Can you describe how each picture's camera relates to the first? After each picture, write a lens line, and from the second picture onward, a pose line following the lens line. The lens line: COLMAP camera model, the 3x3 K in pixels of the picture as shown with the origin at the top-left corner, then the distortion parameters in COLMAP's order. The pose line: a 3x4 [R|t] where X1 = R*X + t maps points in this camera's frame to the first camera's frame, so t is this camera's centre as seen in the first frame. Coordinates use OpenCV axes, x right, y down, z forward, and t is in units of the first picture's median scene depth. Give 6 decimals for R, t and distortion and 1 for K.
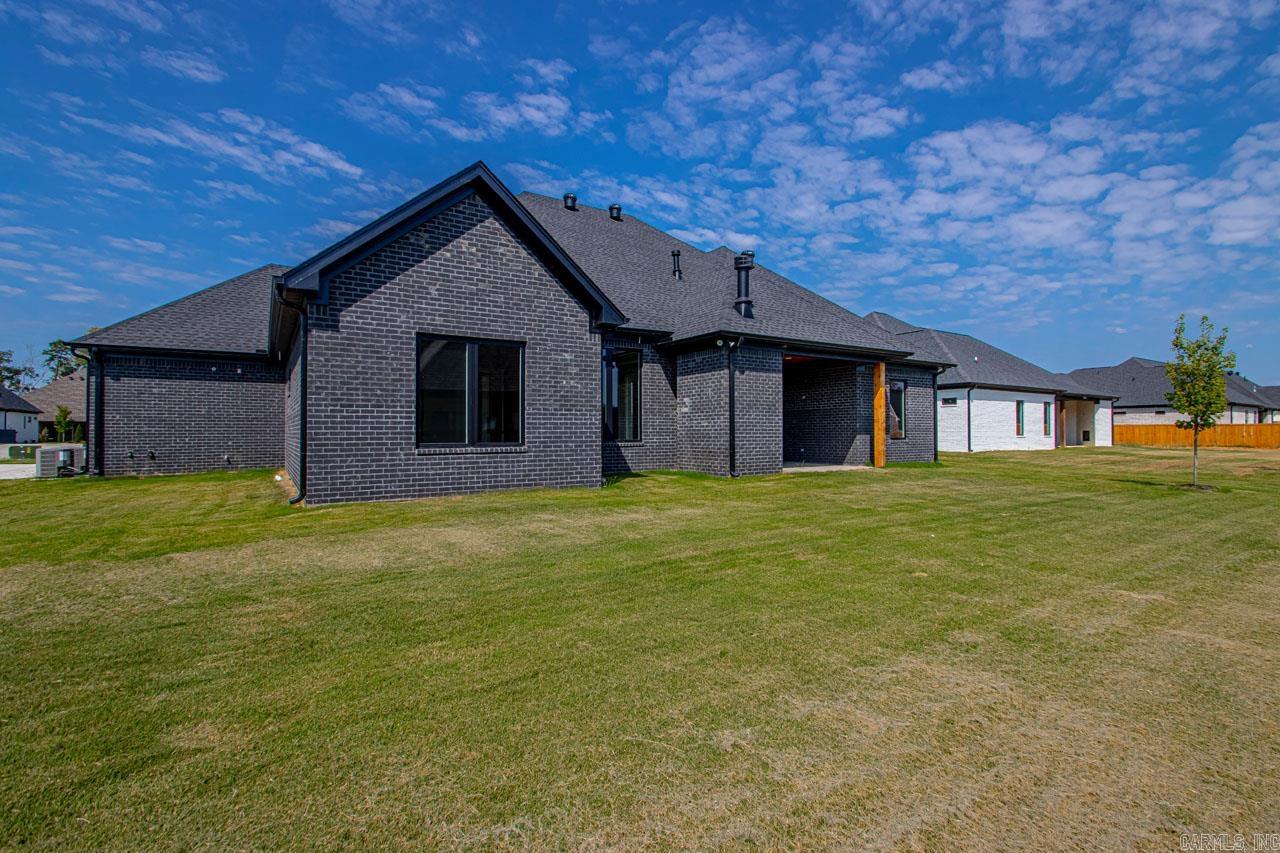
lens RADIAL K [[607.5, 0, 635.7], [0, 607.5, 428.8], [0, 0, 1]] dist [0.011640, -0.013726]
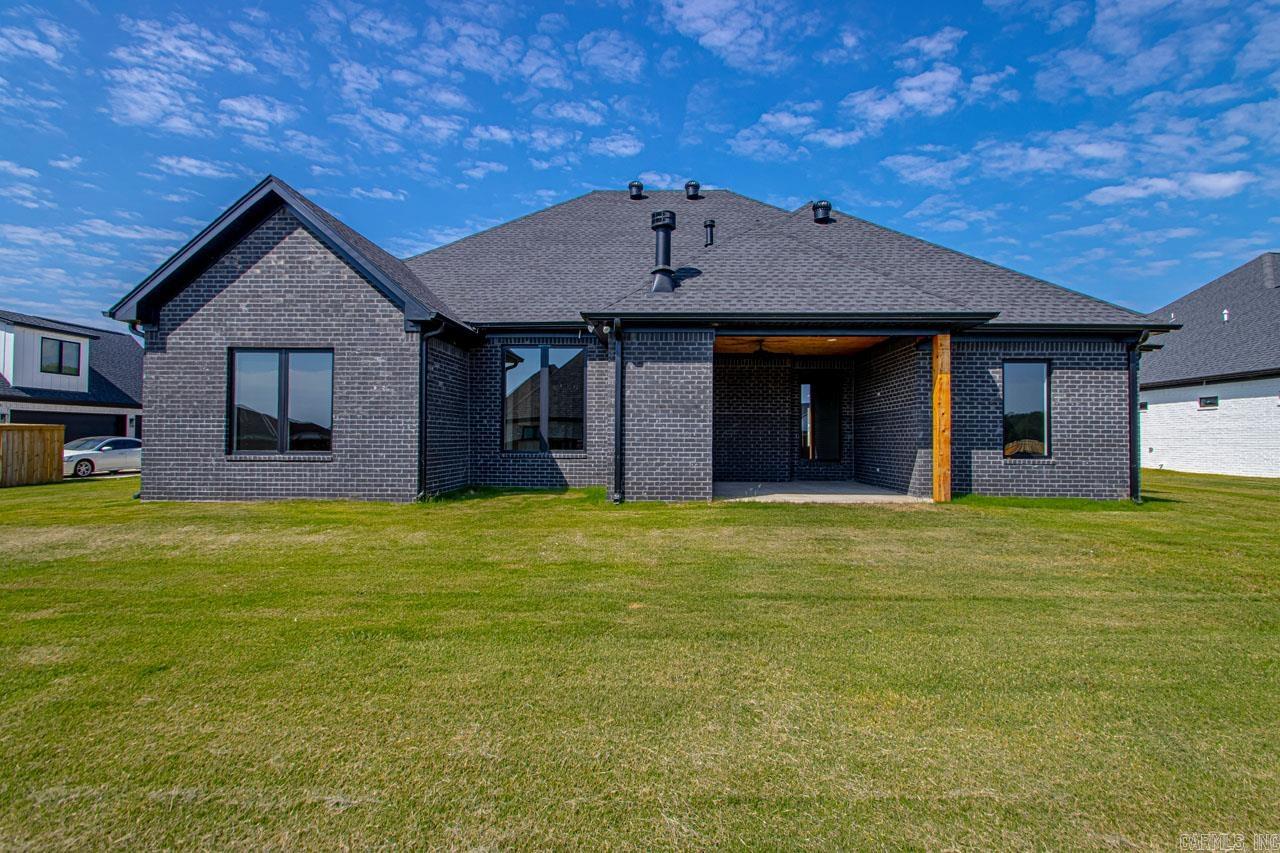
lens RADIAL K [[607.5, 0, 639.9], [0, 607.5, 437.9], [0, 0, 1]] dist [0.011640, -0.013726]
pose [[0.821129, 0.003406, -0.570733, 0.583672], [-0.004871, 0.999988, -0.001040, -0.000233], [0.570722, 0.003634, 0.821135, 0.359024]]
